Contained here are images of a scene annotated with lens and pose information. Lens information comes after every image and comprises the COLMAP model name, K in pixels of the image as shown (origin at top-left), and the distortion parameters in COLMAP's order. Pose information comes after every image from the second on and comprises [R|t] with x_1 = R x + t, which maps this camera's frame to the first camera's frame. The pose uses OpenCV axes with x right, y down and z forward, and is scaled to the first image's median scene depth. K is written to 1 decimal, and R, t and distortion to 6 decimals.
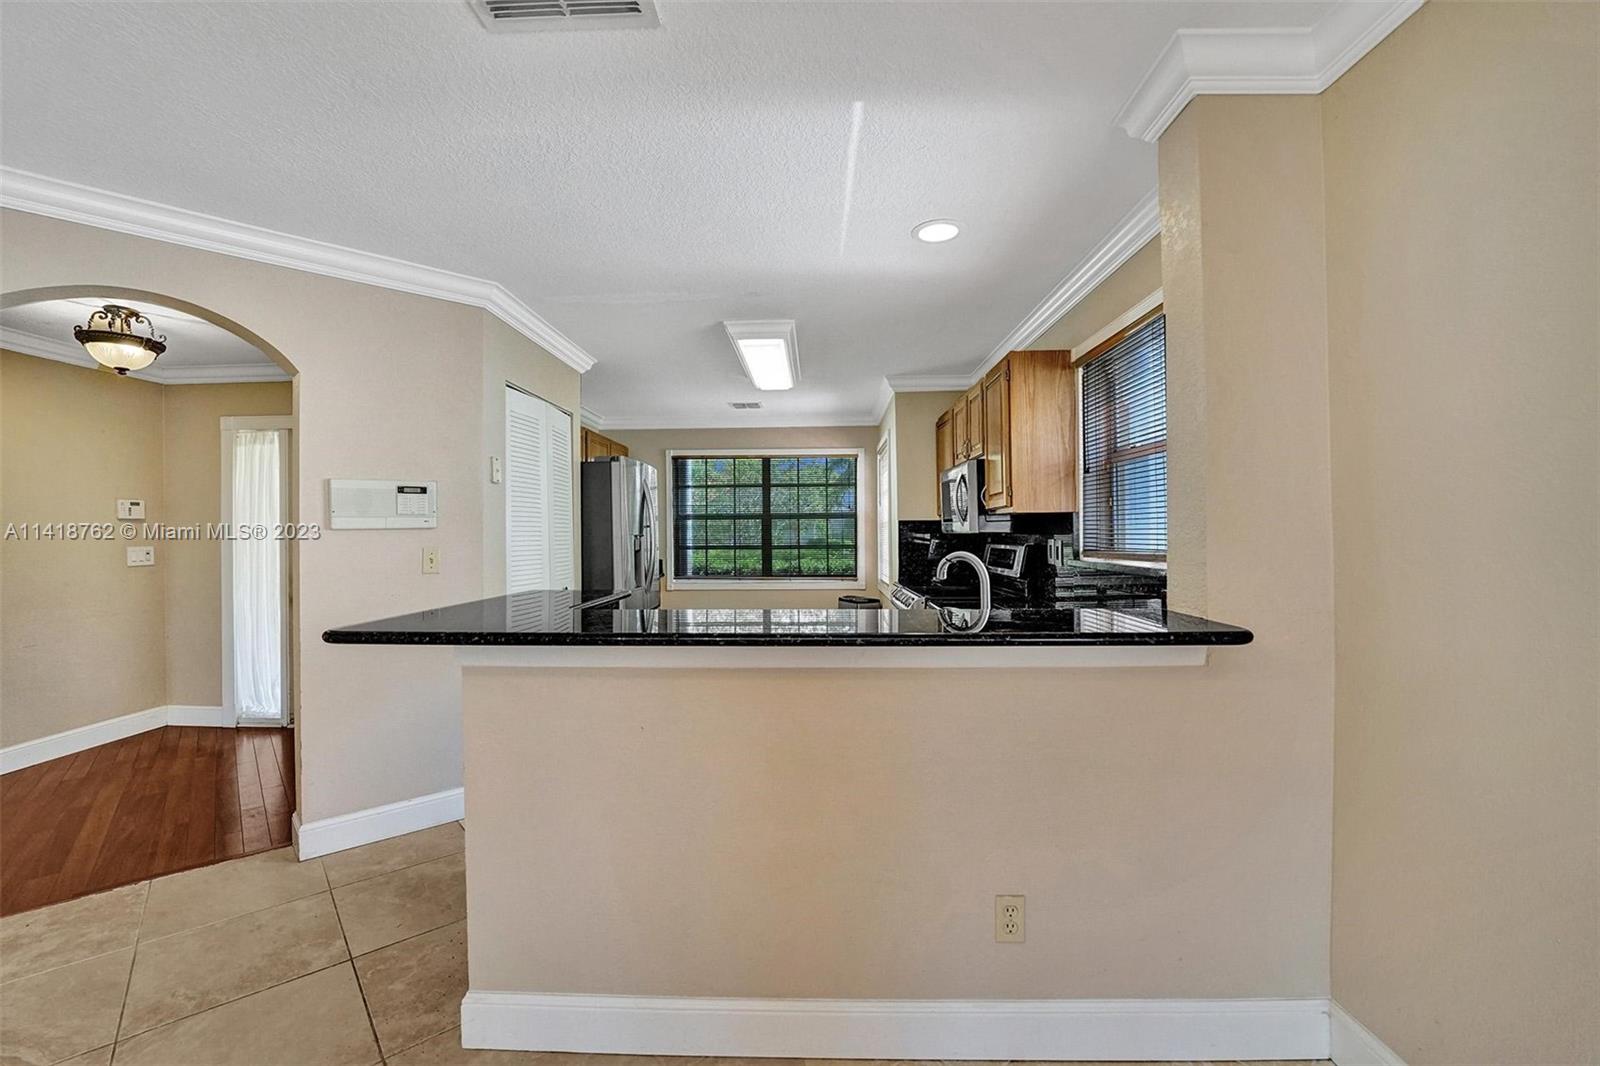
lens RADIAL K [[650.5, 0, 798.6], [0, 650.5, 529.2], [0, 0, 1]] dist [-0.030038, 0.003873]
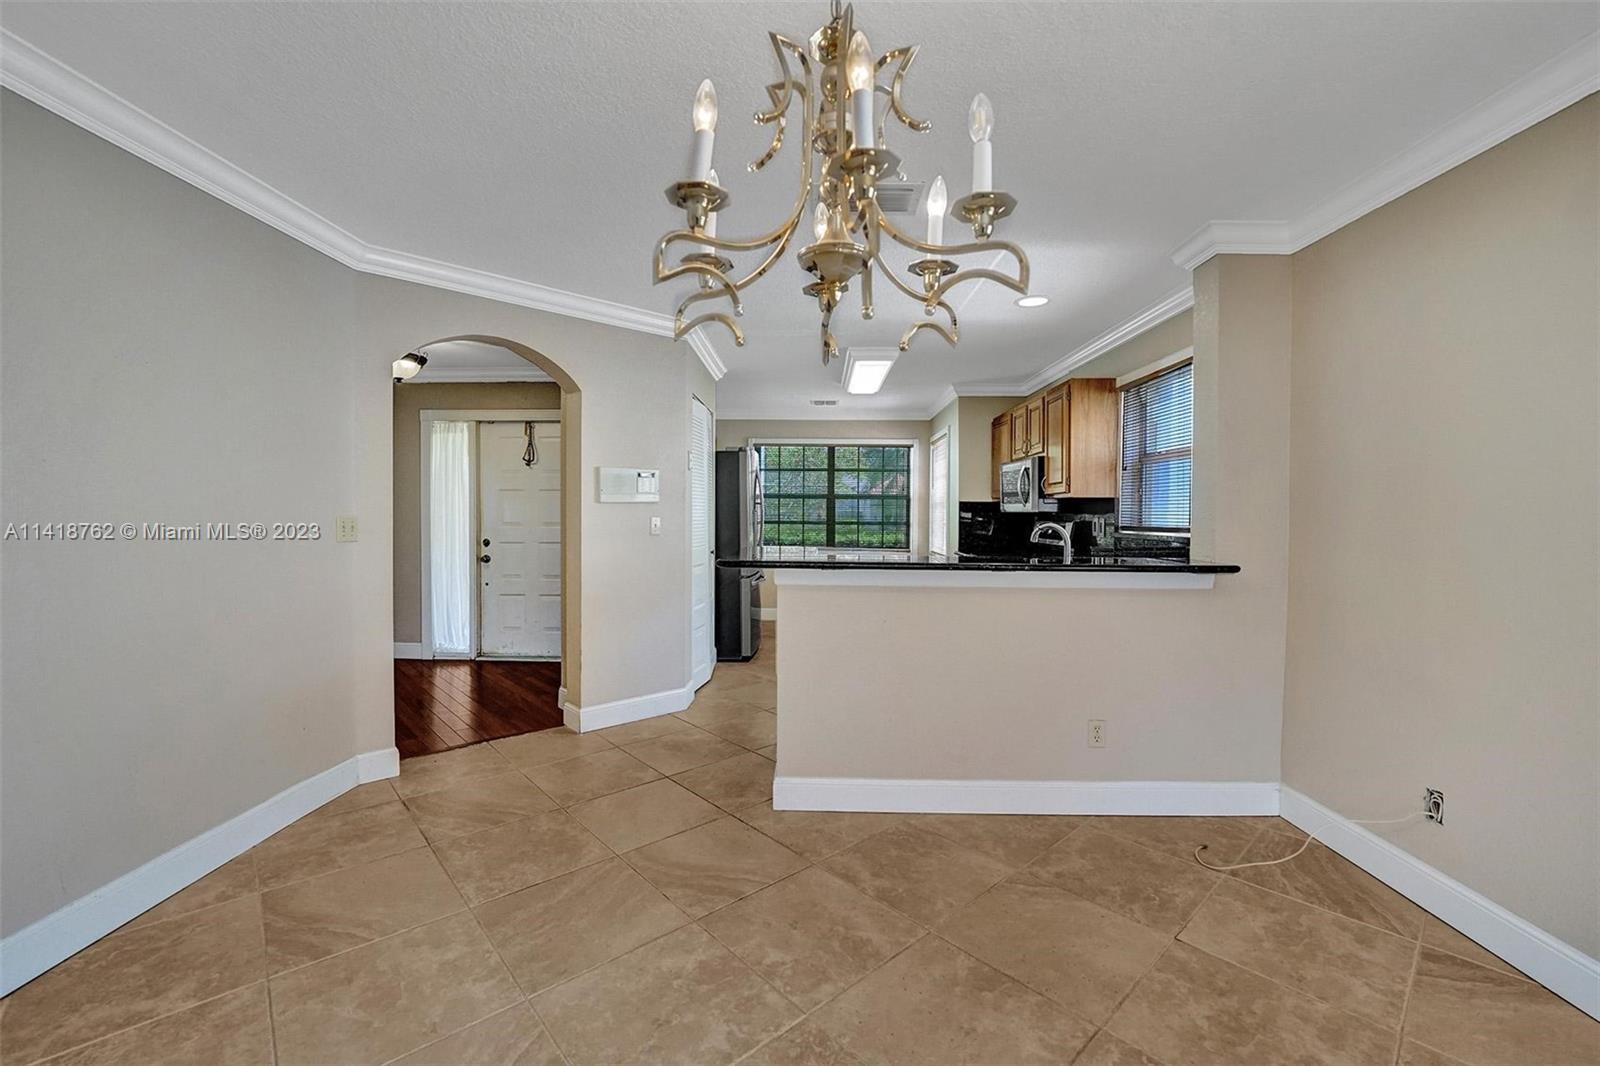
lens RADIAL K [[650.5, 0, 793.2], [0, 650.5, 525.2], [0, 0, 1]] dist [-0.030038, 0.003873]
pose [[0.999891, 0.014498, -0.002875, -0.161235], [-0.014418, 0.999560, 0.025939, 0.003910], [0.003250, -0.025895, 0.999659, -0.237301]]
